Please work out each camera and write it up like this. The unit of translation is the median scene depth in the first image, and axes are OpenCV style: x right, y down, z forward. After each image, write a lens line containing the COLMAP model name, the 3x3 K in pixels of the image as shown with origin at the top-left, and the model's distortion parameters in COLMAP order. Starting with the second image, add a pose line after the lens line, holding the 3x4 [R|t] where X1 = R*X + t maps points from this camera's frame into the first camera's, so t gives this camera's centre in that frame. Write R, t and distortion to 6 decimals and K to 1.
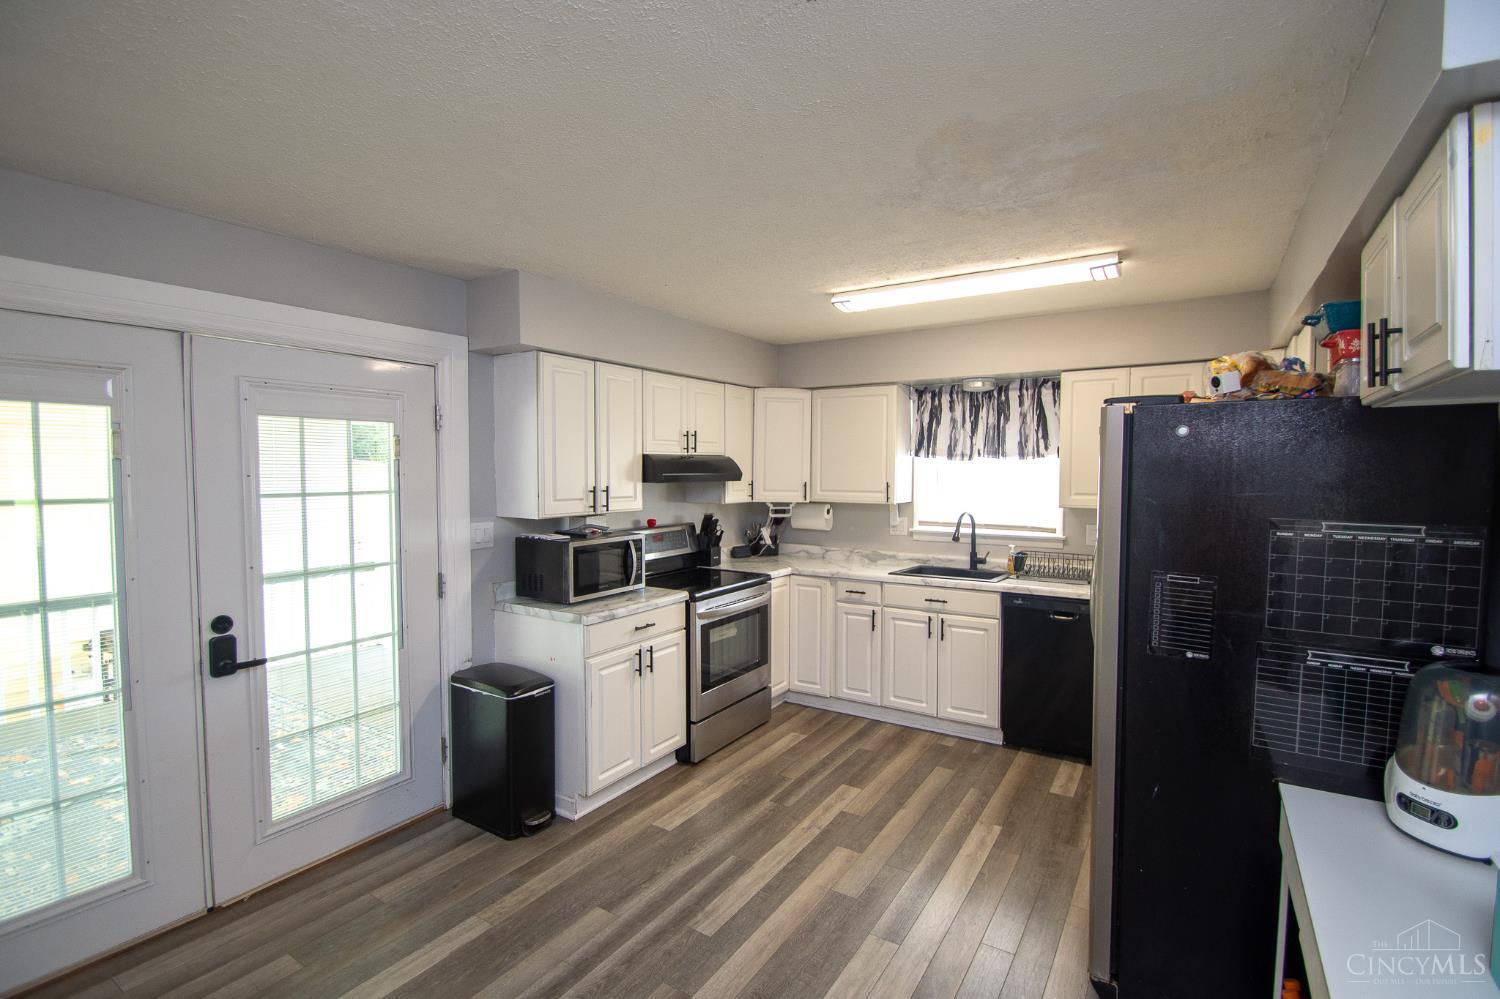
lens RADIAL K [[720.7, 0, 750.9], [0, 720.7, 512.0], [0, 0, 1]] dist [0.023284, -0.001882]
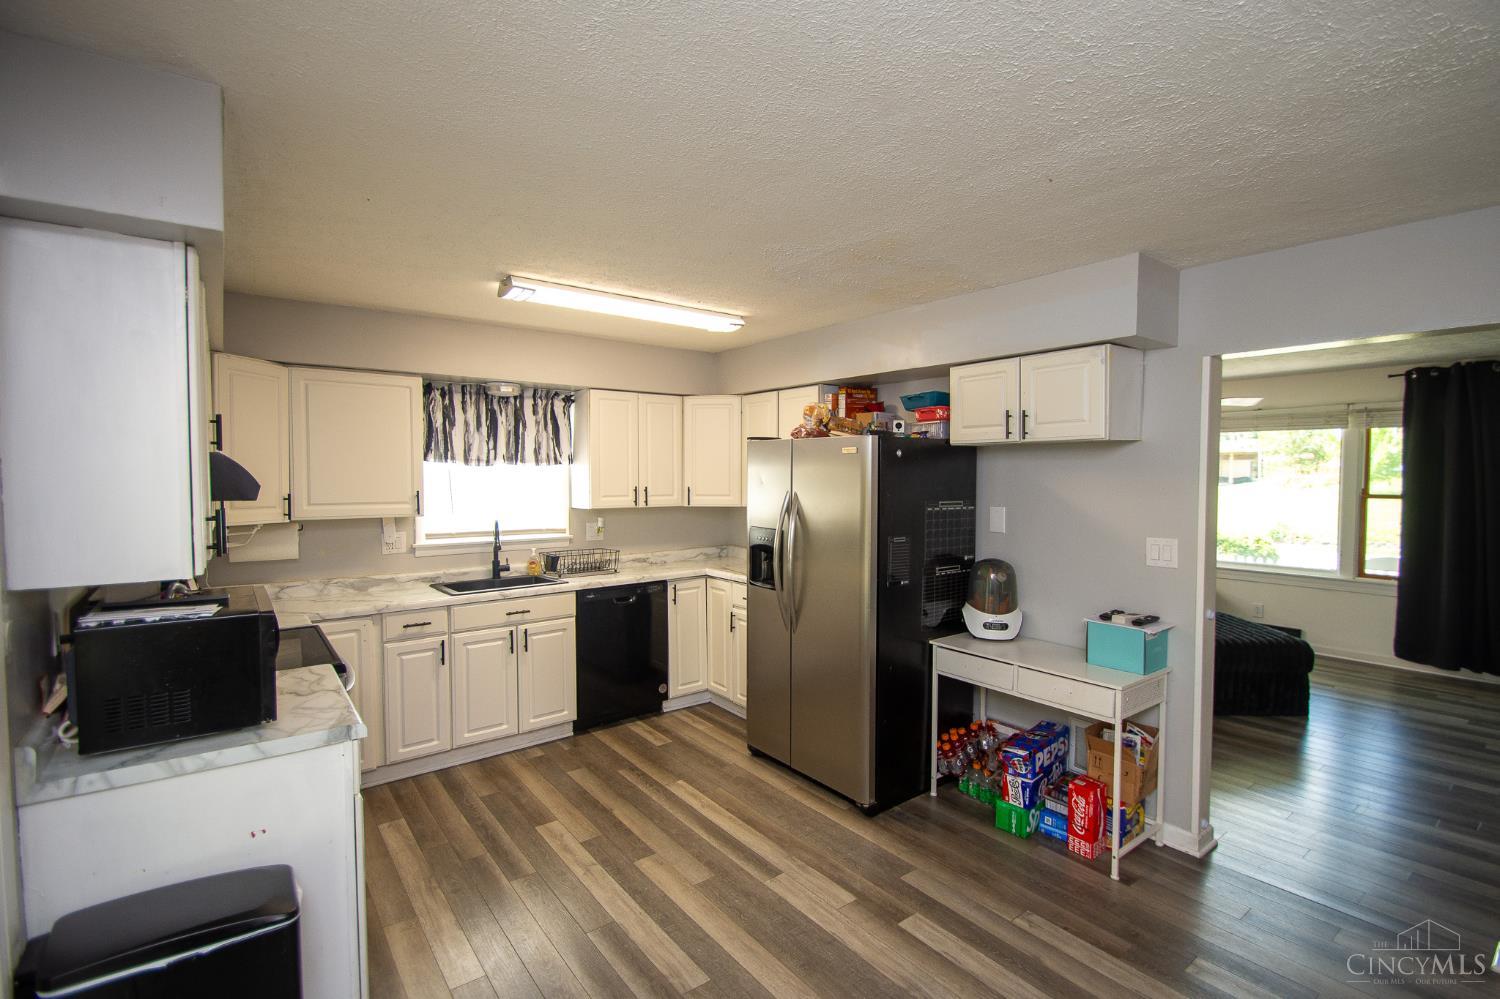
lens RADIAL K [[720.7, 0, 777.0], [0, 720.7, 512.0], [0, 0, 1]] dist [0.023284, -0.001882]
pose [[0.295410, -0.053486, 0.953872, -0.524692], [0.057676, 0.997609, 0.038076, -0.025698], [-0.953628, 0.043768, 0.297788, 0.362675]]
